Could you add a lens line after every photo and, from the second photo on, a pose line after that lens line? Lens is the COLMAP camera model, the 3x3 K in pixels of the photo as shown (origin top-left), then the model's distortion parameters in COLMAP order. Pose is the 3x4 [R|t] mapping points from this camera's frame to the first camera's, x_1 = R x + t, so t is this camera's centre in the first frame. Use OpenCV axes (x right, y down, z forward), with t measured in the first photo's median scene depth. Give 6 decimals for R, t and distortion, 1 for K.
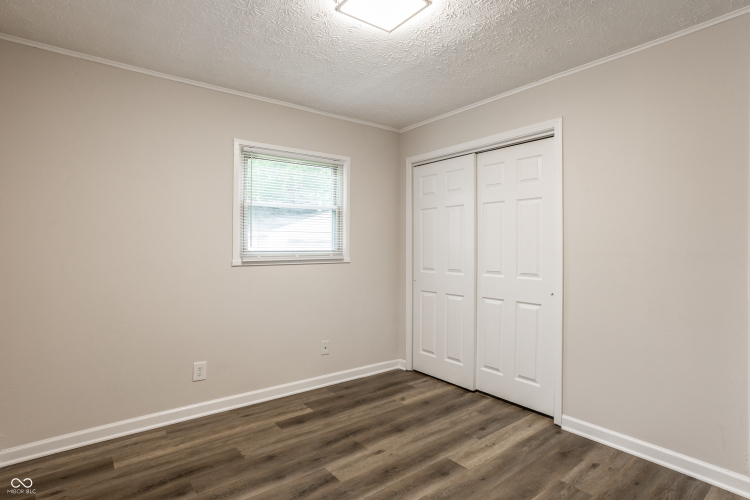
lens RADIAL K [[408.3, 0, 383.0], [0, 408.3, 248.9], [0, 0, 1]] dist [-0.014223, 0.002775]
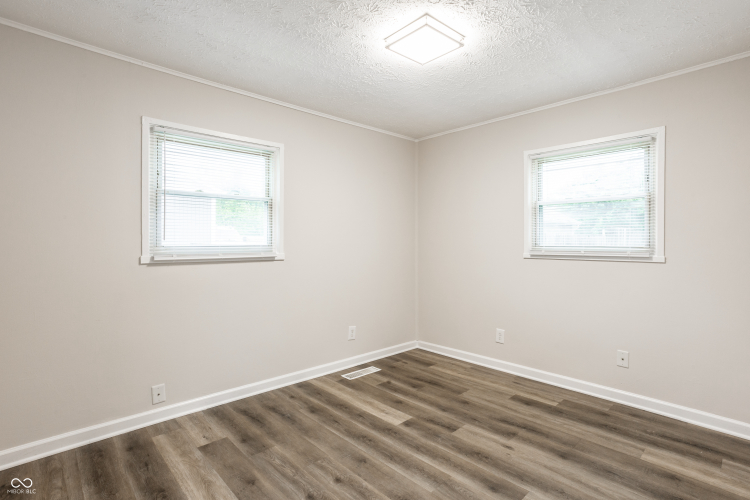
lens RADIAL K [[375.4, 0, 373.0], [0, 375.4, 246.2], [0, 0, 1]] dist [-0.039388, 0.022387]
pose [[0.053077, 0.008779, -0.998552, 0.756085], [-0.012361, 0.999891, 0.008134, 0.004345], [0.998514, 0.011912, 0.053180, 0.534003]]
